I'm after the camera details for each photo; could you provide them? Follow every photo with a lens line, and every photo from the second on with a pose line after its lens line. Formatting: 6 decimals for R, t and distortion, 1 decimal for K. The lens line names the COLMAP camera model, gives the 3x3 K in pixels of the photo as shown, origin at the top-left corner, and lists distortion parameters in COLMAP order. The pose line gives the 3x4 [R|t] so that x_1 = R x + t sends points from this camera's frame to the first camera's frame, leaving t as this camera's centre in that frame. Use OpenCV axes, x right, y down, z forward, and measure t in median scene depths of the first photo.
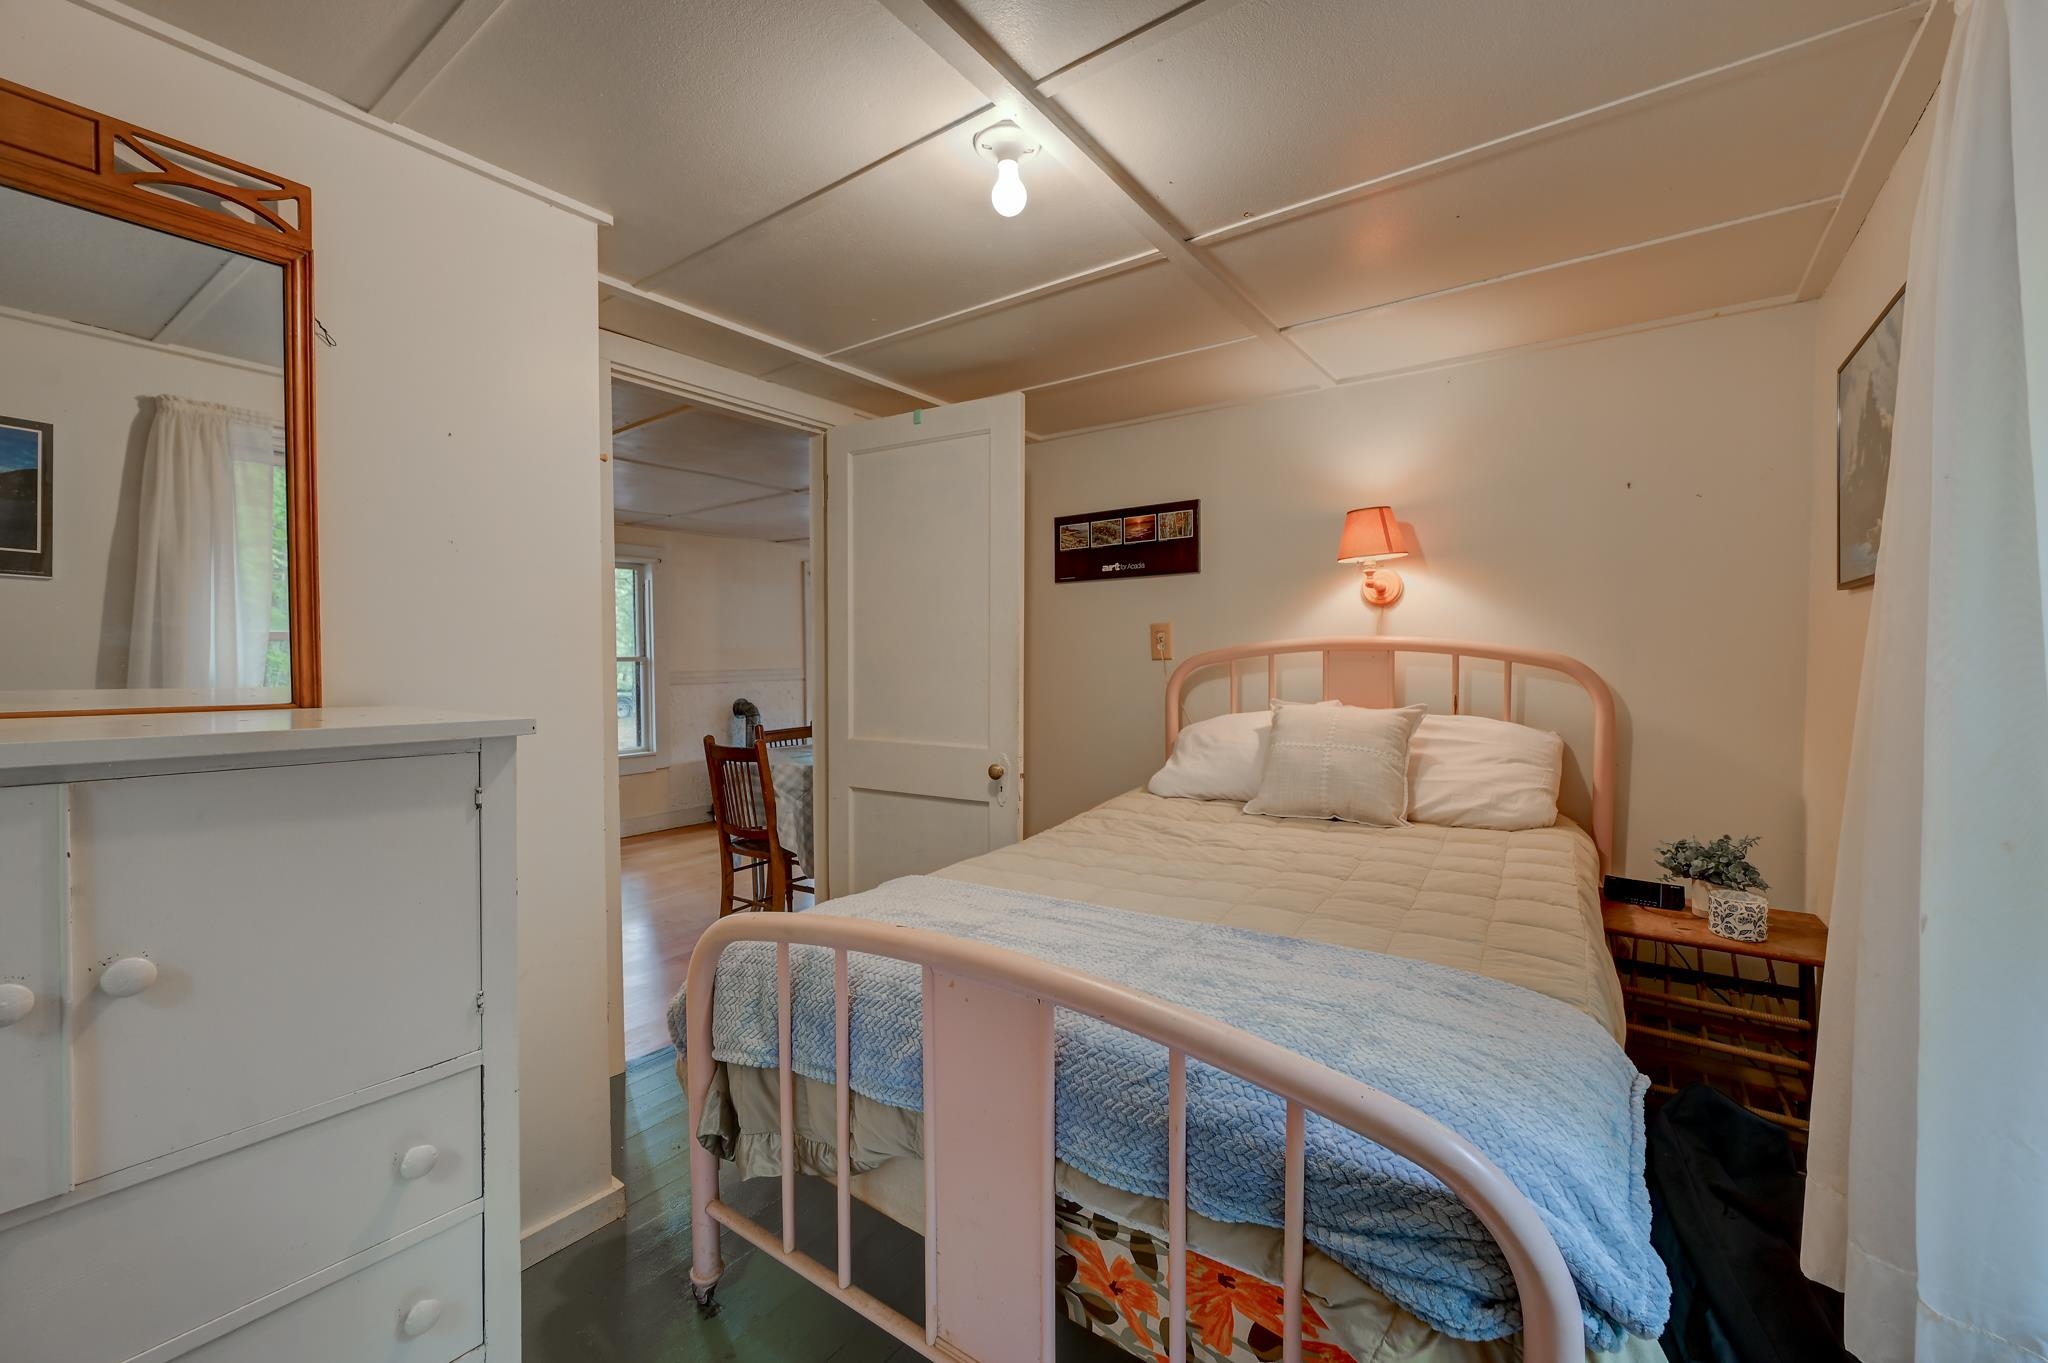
lens RADIAL K [[820.9, 0, 1027.9], [0, 820.9, 674.2], [0, 0, 1]] dist [0.000414, -0.000136]
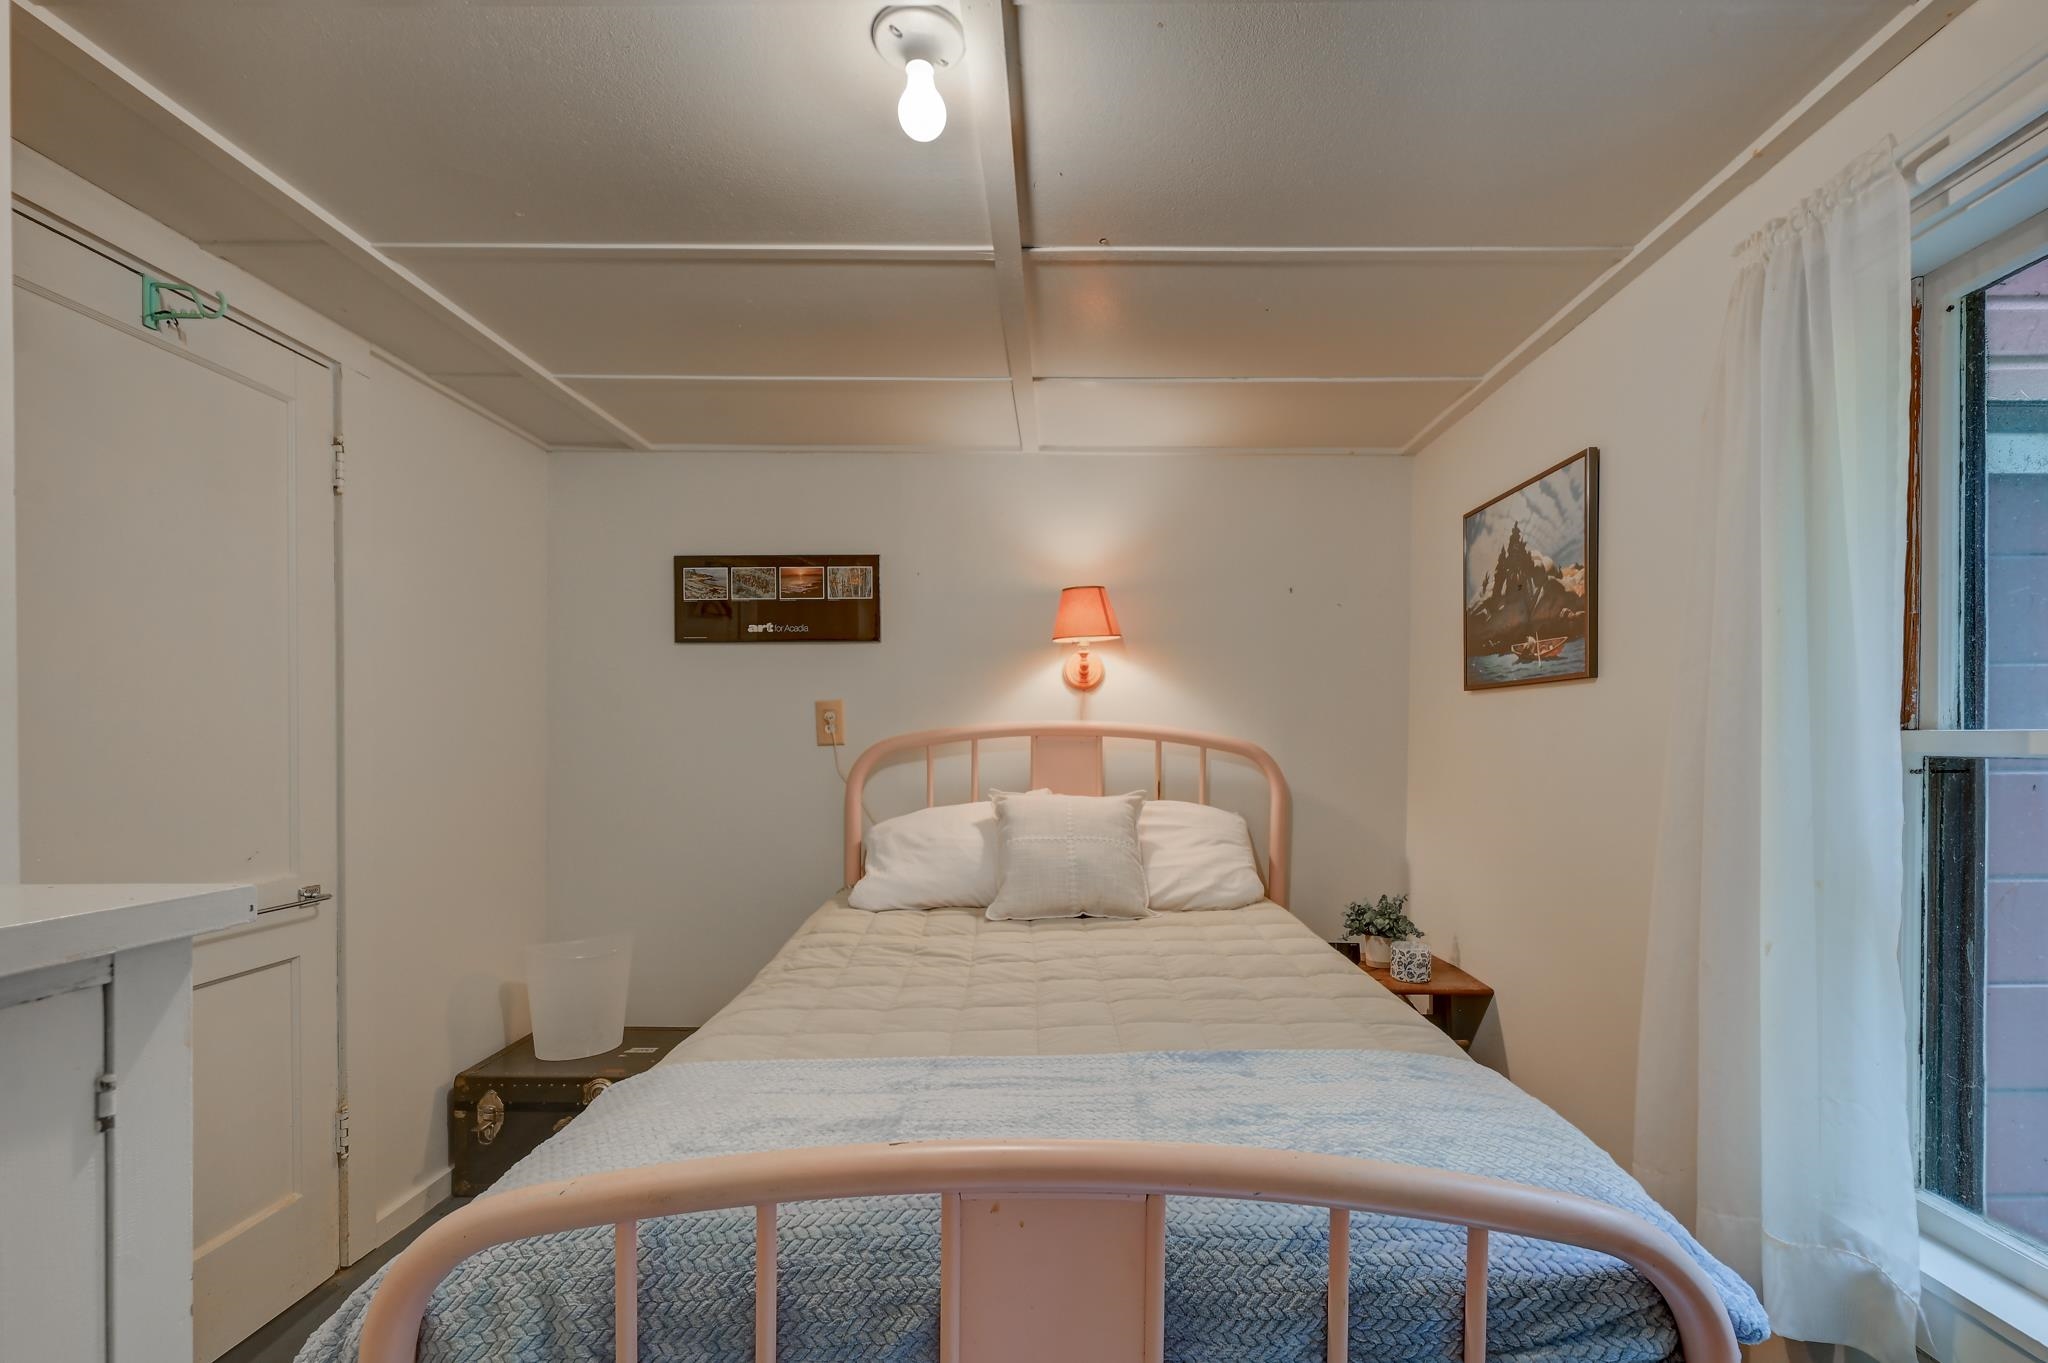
lens RADIAL K [[914.6, 0, 1063.7], [0, 914.6, 756.3], [0, 0, 1]] dist [0.002370, 0.000332]
pose [[0.818533, -0.003482, 0.574449, -0.229740], [0.006360, 0.999975, -0.003001, -0.002014], [-0.574424, 0.006110, 0.818535, 0.152831]]
